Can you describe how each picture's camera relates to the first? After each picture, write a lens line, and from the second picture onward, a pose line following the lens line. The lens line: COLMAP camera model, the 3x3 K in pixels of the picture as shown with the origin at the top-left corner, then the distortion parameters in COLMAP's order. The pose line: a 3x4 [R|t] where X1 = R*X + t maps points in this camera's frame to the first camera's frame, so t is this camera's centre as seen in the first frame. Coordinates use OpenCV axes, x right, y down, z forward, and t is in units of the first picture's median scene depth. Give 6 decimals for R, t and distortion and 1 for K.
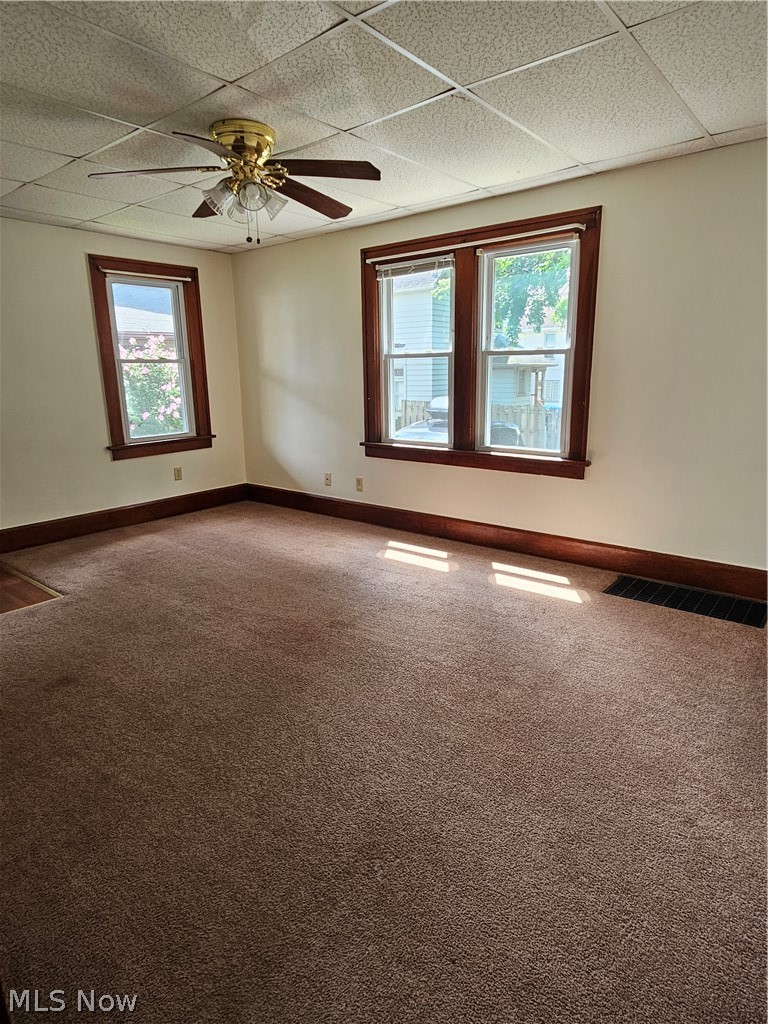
lens RADIAL K [[588.8, 0, 383.3], [0, 588.8, 511.2], [0, 0, 1]] dist [0.005976, 0.001126]
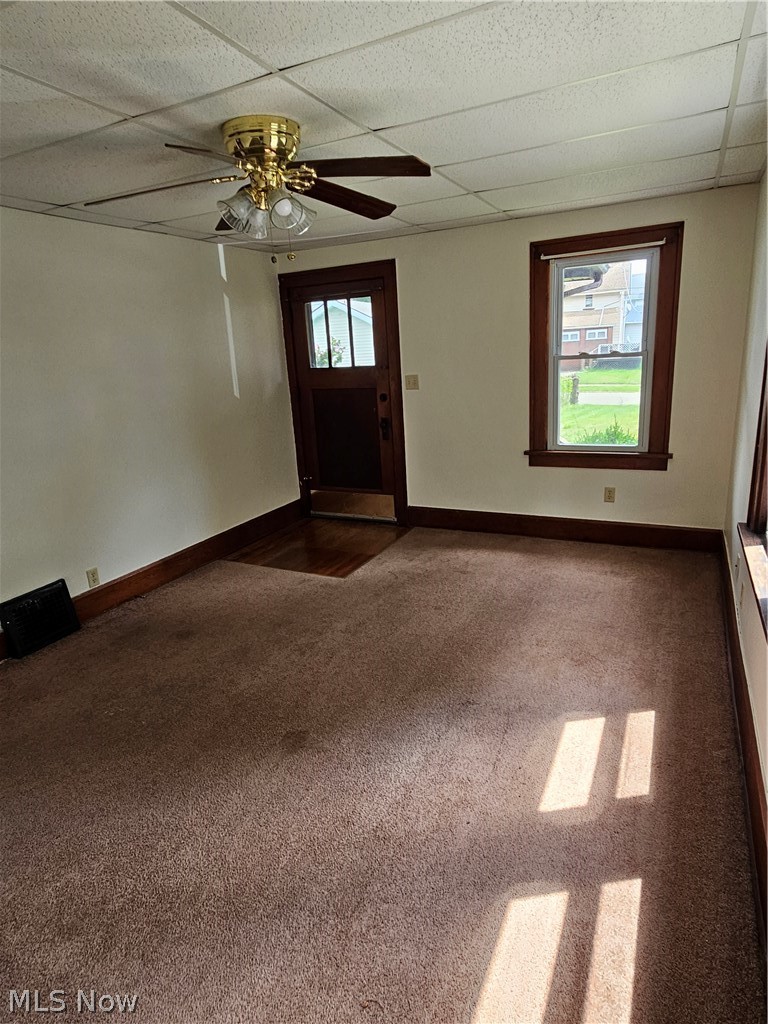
lens RADIAL K [[588.8, 0, 384.3], [0, 588.8, 510.9], [0, 0, 1]] dist [0.005976, 0.001126]
pose [[0.228769, 0.265197, -0.936662, 0.451941], [-0.179033, 0.957228, 0.227293, -0.223386], [0.956876, 0.115696, 0.266463, 0.639736]]
